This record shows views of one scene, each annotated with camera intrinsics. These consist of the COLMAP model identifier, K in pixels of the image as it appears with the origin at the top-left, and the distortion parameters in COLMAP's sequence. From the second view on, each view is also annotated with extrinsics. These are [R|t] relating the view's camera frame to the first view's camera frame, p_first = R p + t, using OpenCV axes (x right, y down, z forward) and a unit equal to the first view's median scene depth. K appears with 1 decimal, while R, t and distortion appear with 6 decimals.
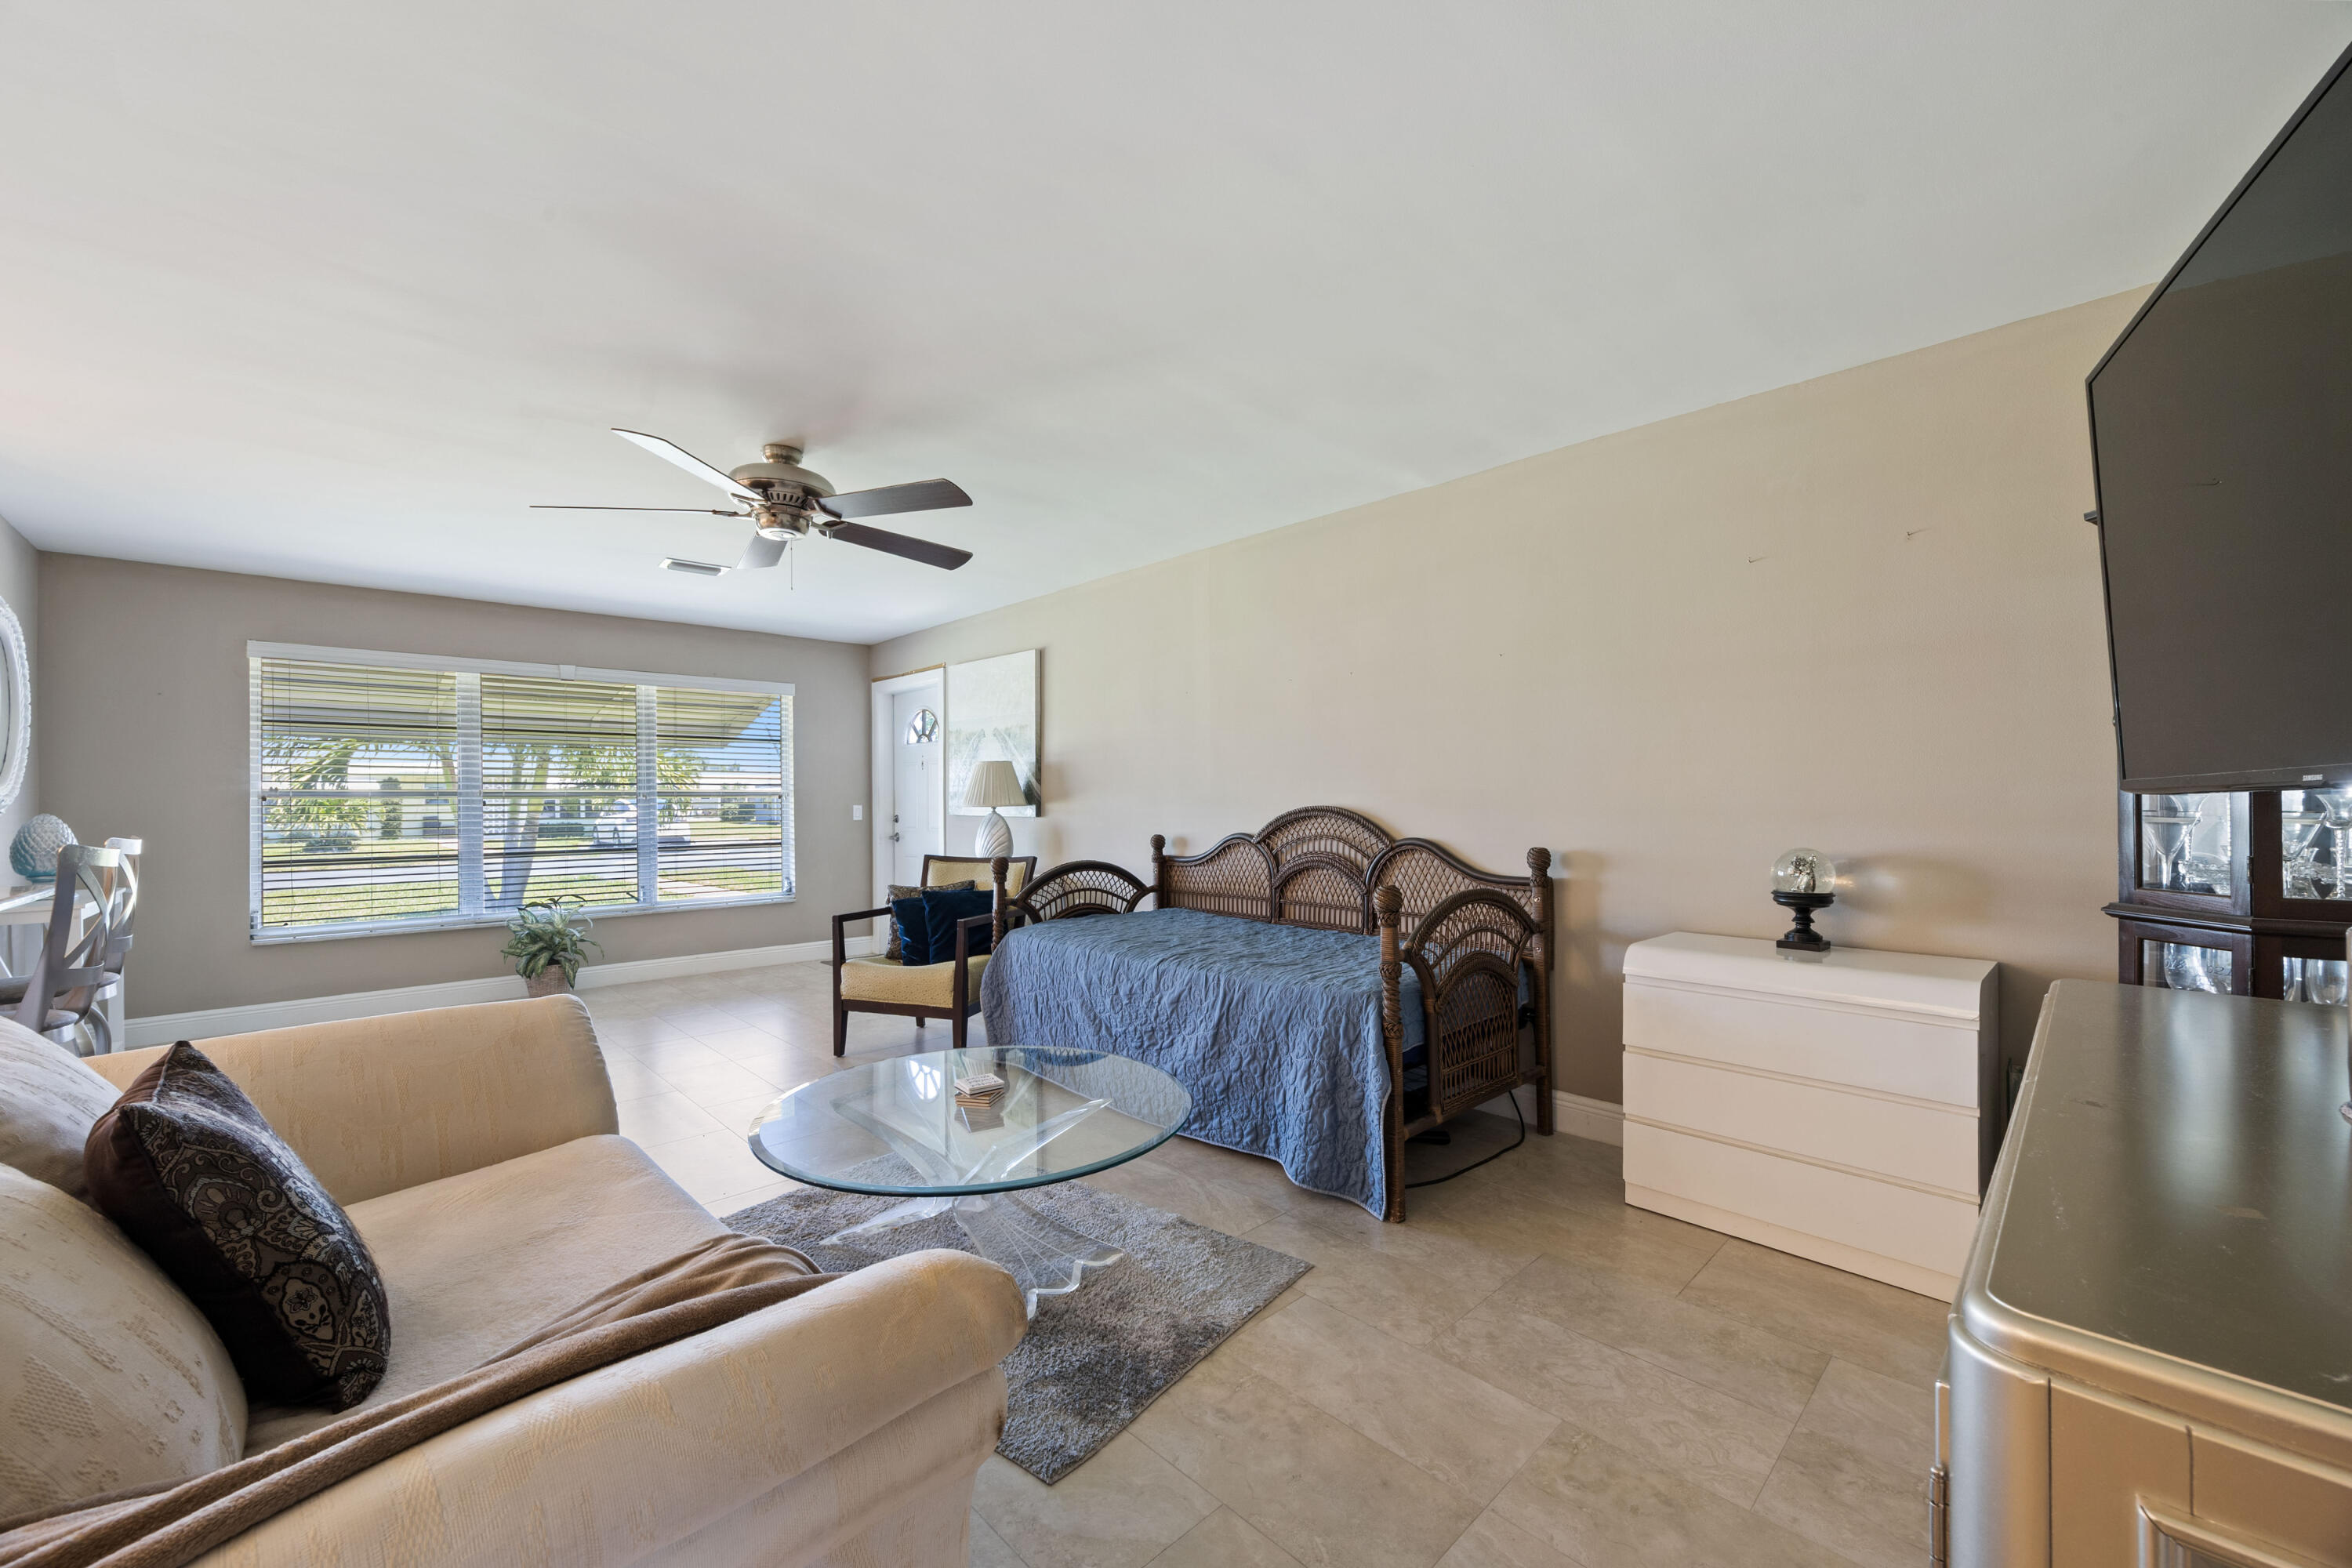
lens RADIAL K [[902.3, 0, 1170.1], [0, 902.3, 815.3], [0, 0, 1]] dist [-0.002273, -0.000447]
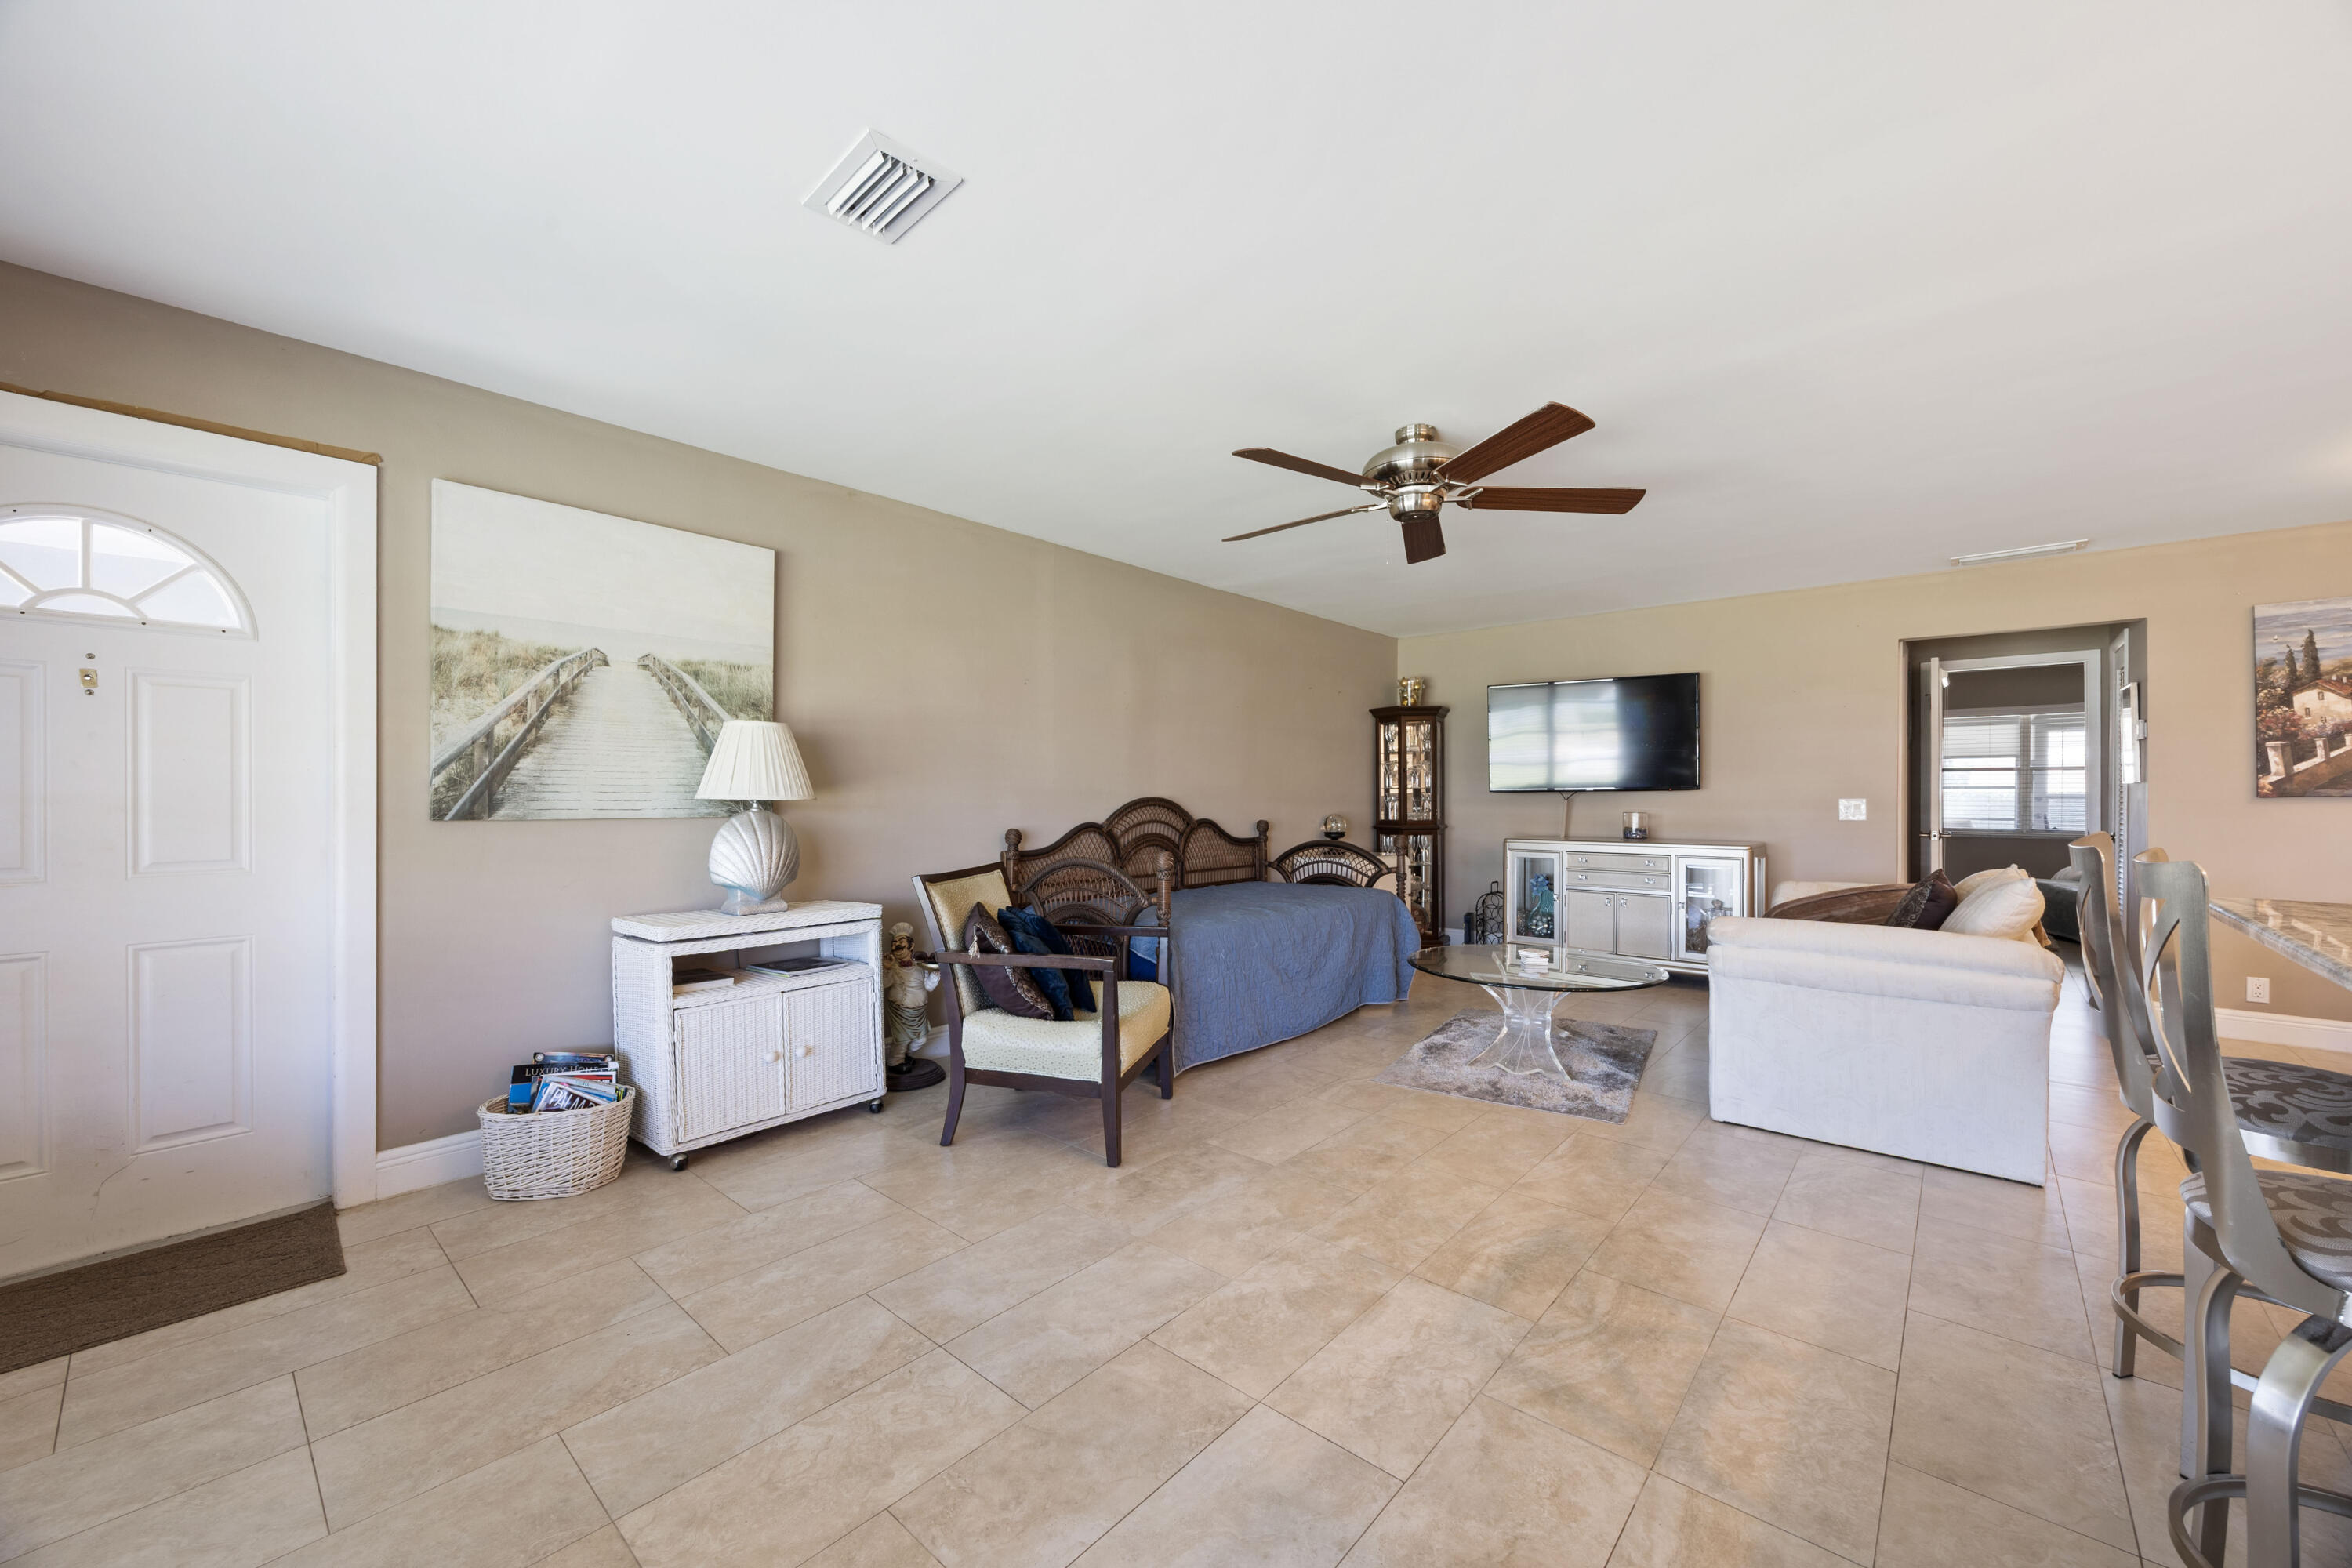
lens RADIAL K [[910.4, 0, 1176.0], [0, 910.4, 784.0], [0, 0, 1]] dist [-0.001425, -0.000291]
pose [[-0.087563, 0.019189, 0.995974, -0.979254], [0.015916, 0.999714, -0.017862, -0.004334], [-0.996032, 0.014288, -0.087843, 0.939906]]
